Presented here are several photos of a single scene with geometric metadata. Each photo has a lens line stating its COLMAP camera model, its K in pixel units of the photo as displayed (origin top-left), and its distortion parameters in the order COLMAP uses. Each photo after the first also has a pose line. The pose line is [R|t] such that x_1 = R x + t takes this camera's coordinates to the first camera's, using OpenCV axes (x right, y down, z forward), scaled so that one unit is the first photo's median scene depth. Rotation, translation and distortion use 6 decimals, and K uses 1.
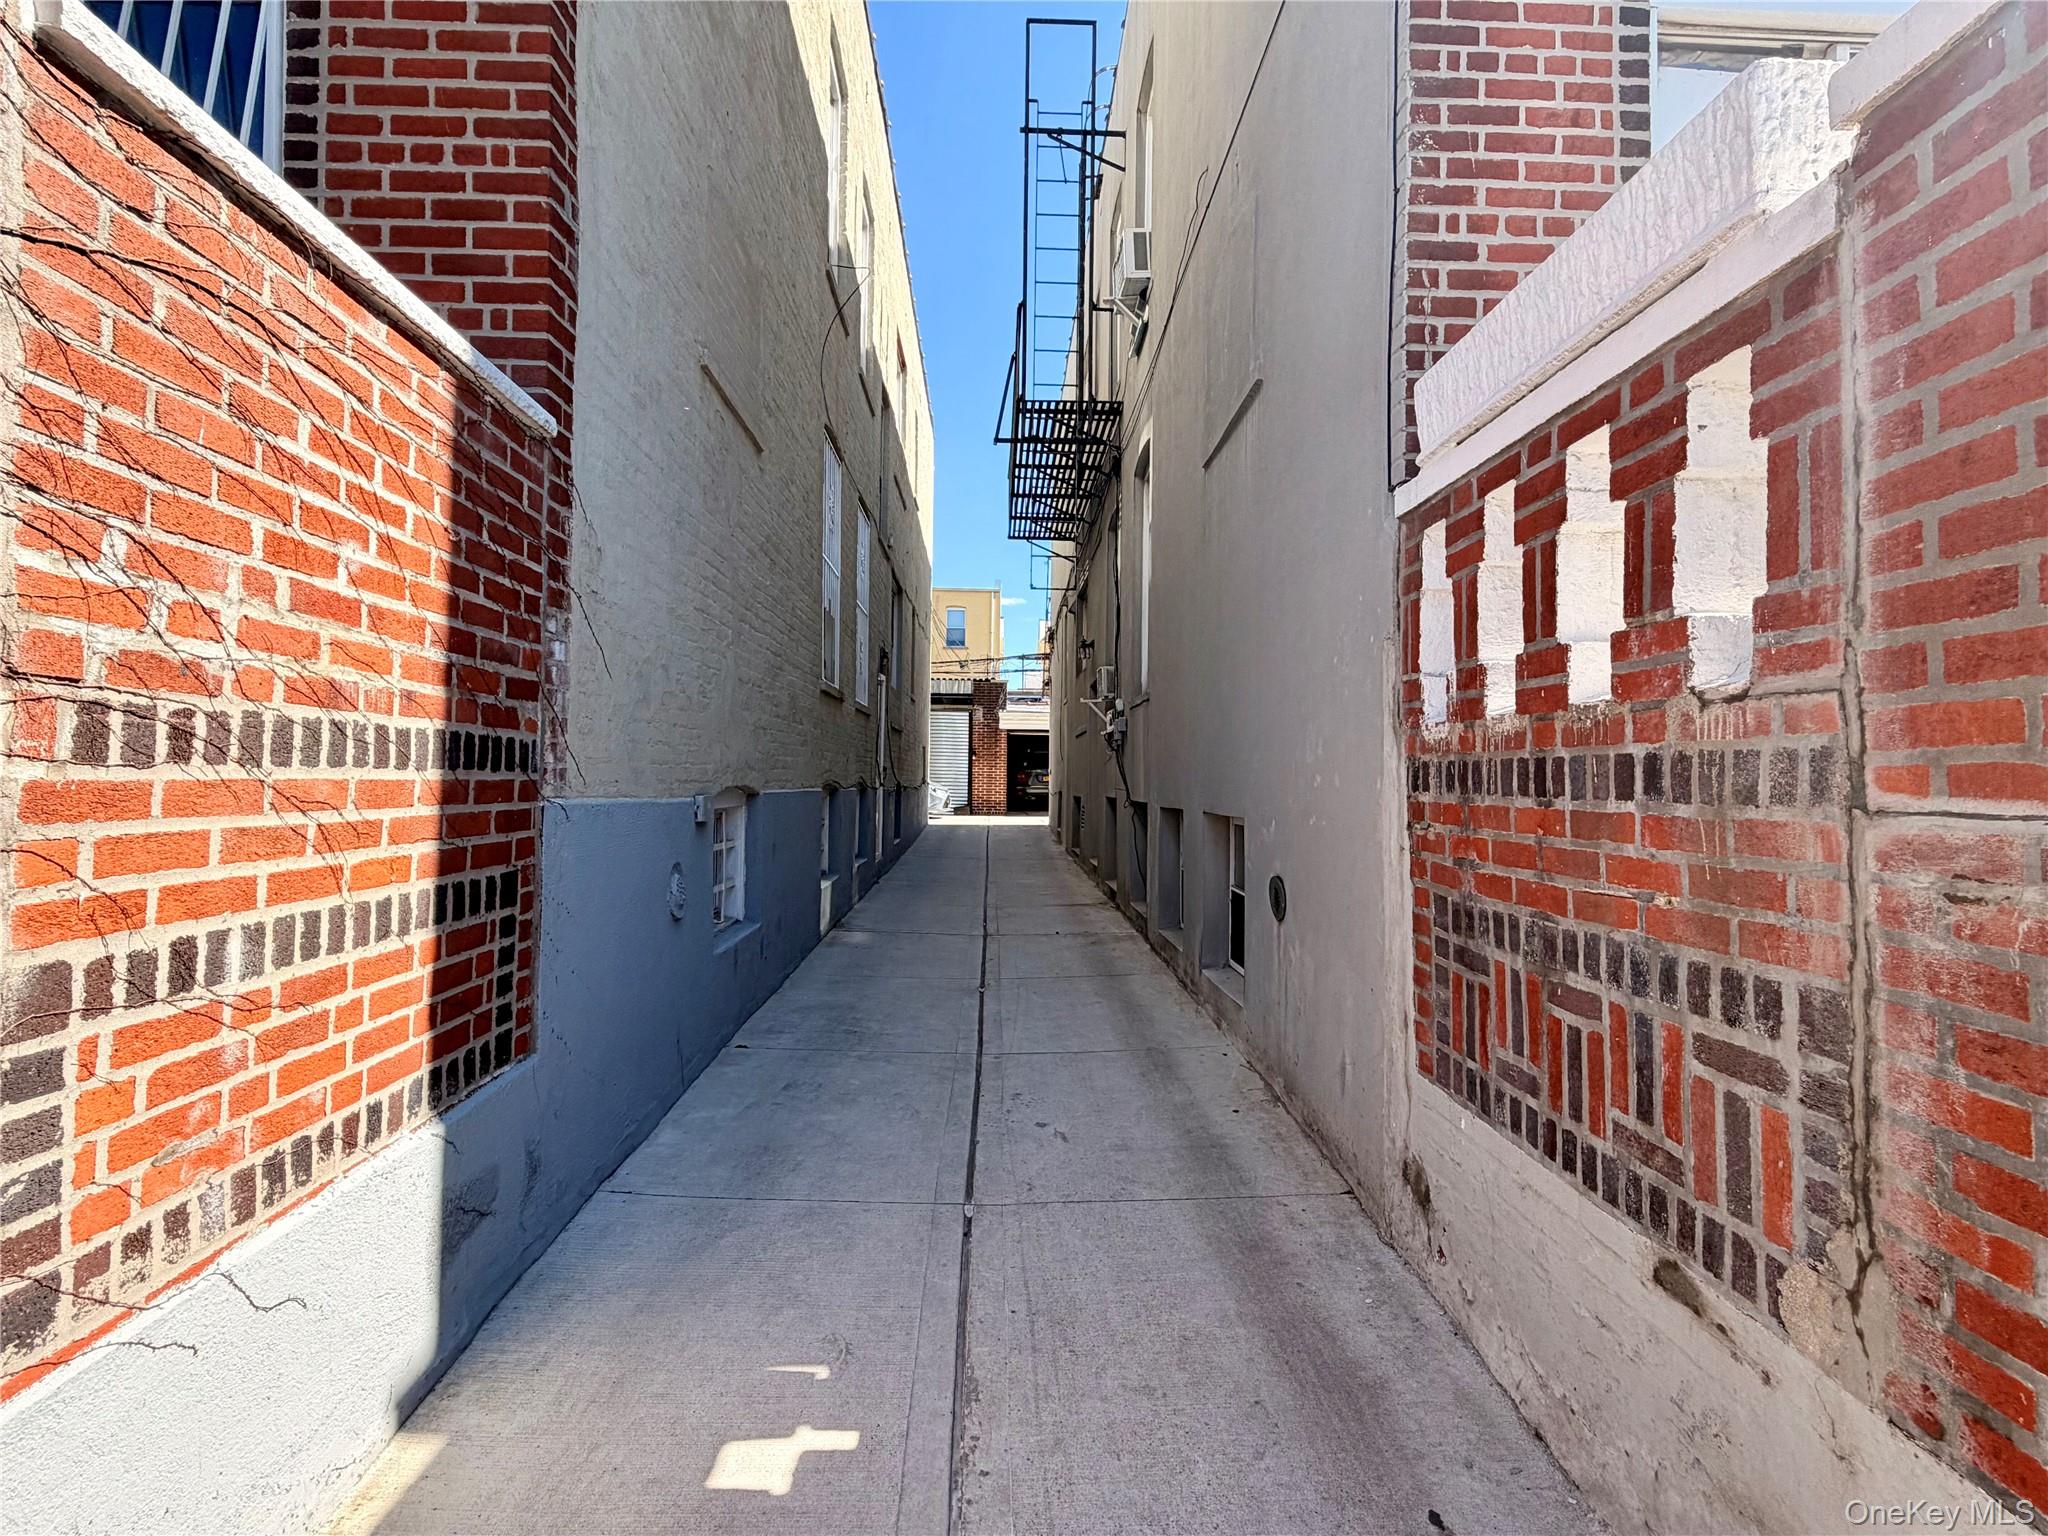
lens RADIAL K [[986.7, 0, 1032.3], [0, 986.7, 772.5], [0, 0, 1]] dist [0.001899, -0.000798]
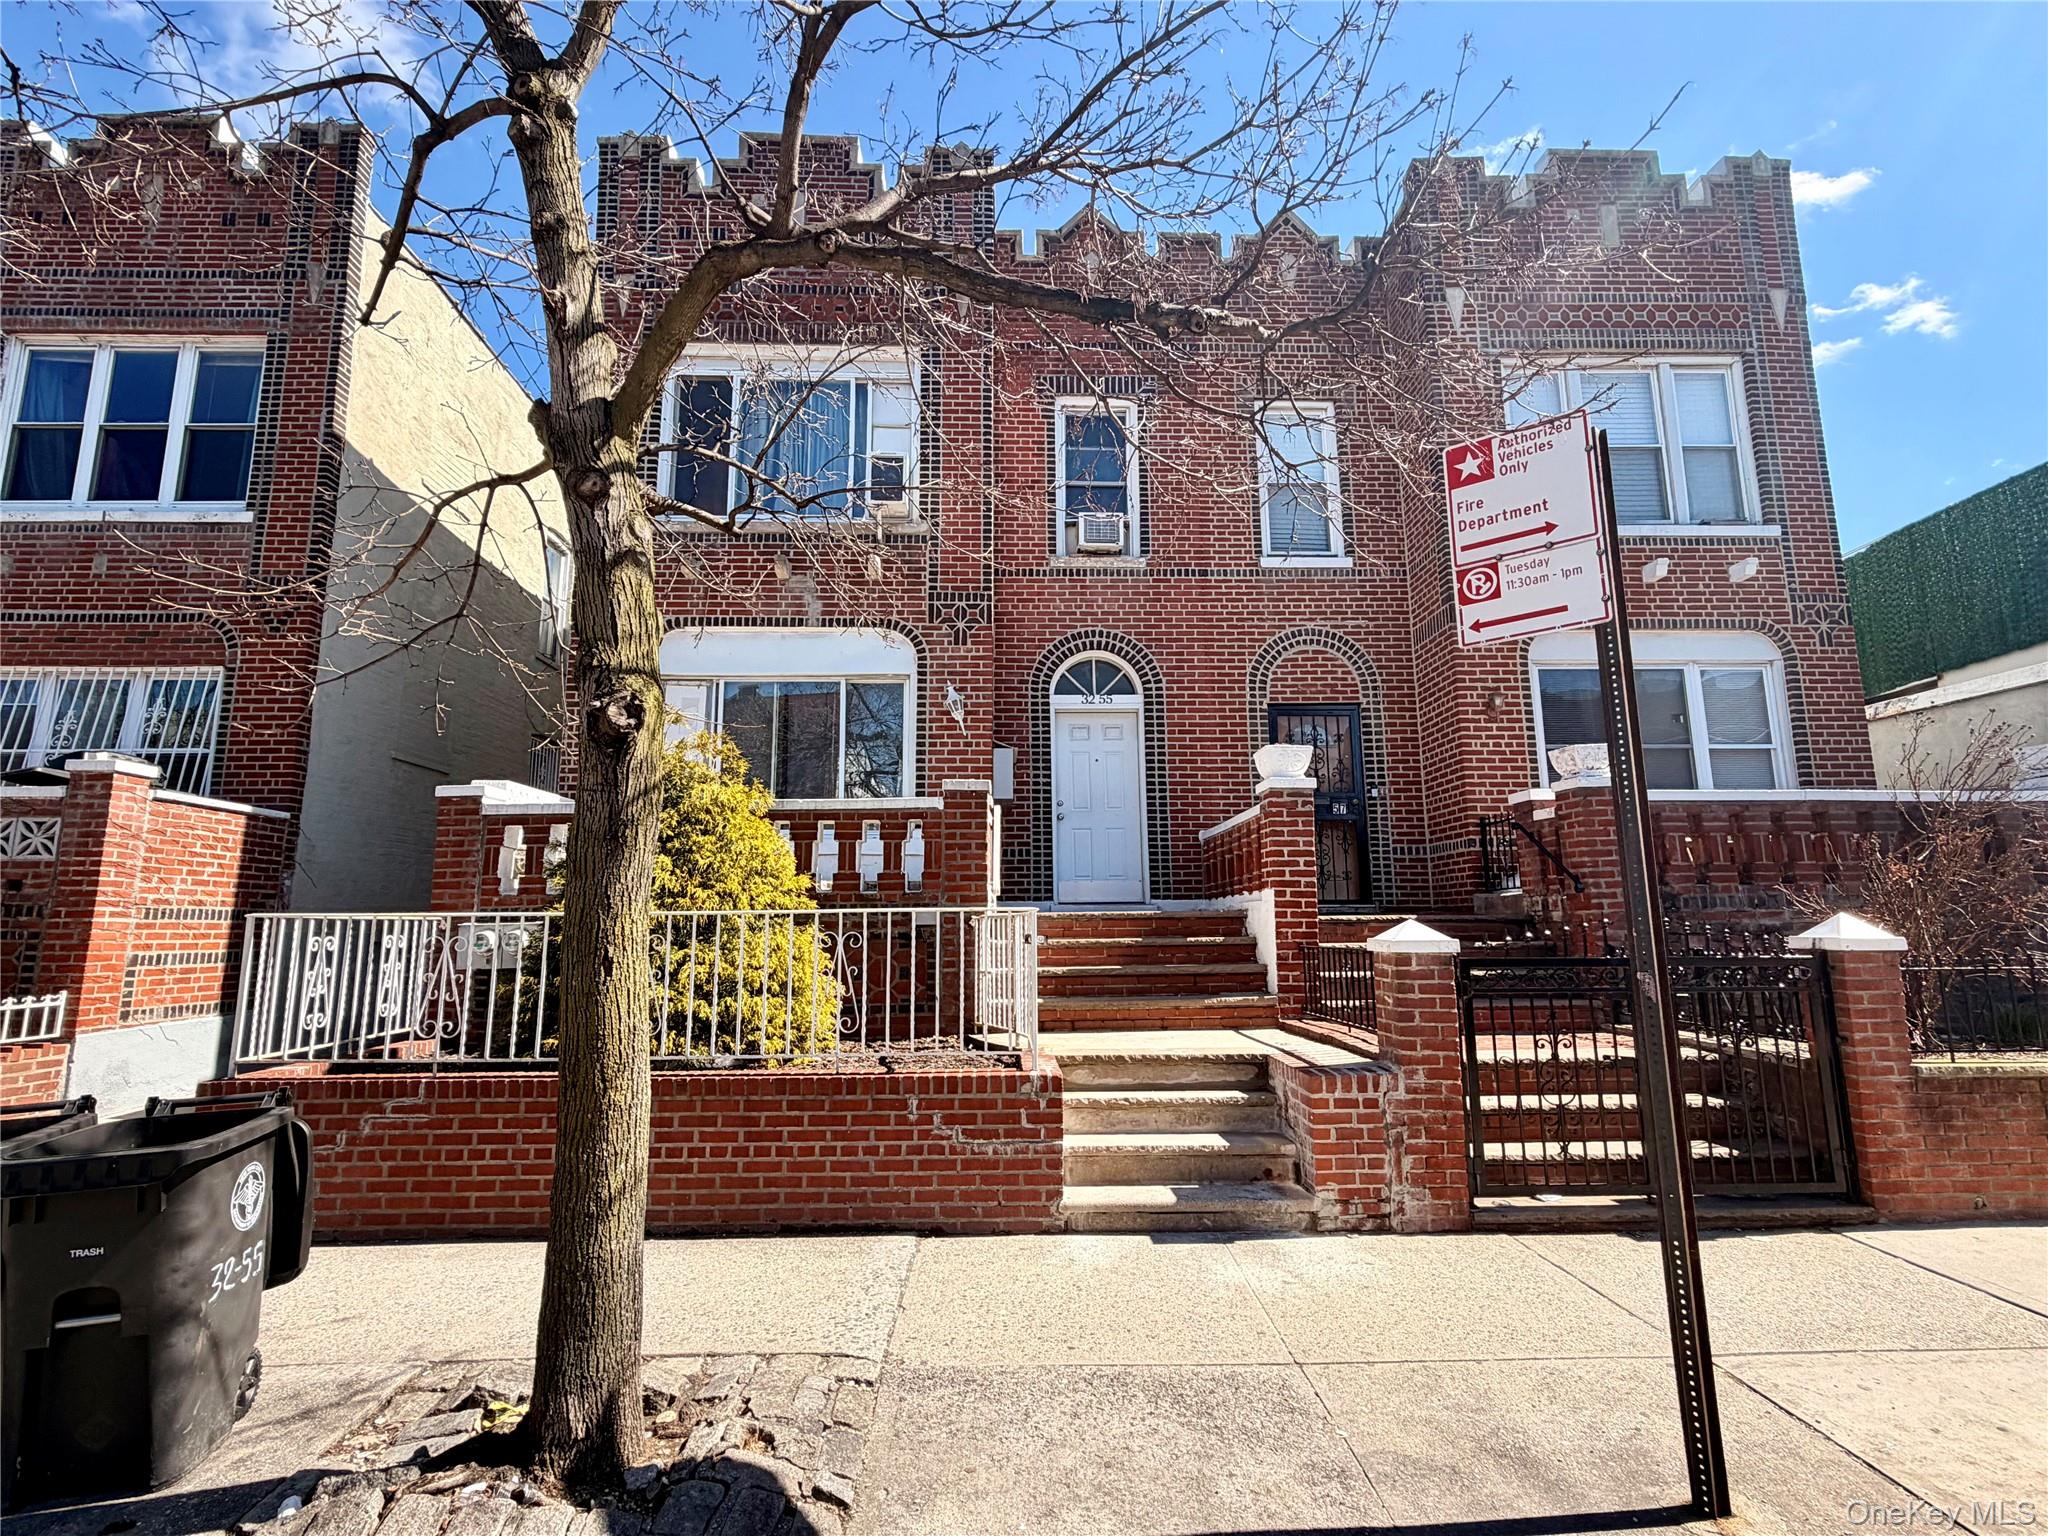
lens RADIAL K [[986.7, 0, 1021.5], [0, 986.7, 770.7], [0, 0, 1]] dist [0.001899, -0.000798]
pose [[0.999779, -0.018419, -0.010176, 2.067855], [0.016648, 0.988102, -0.152893, 0.049701], [0.012871, 0.152690, 0.988190, -2.331539]]
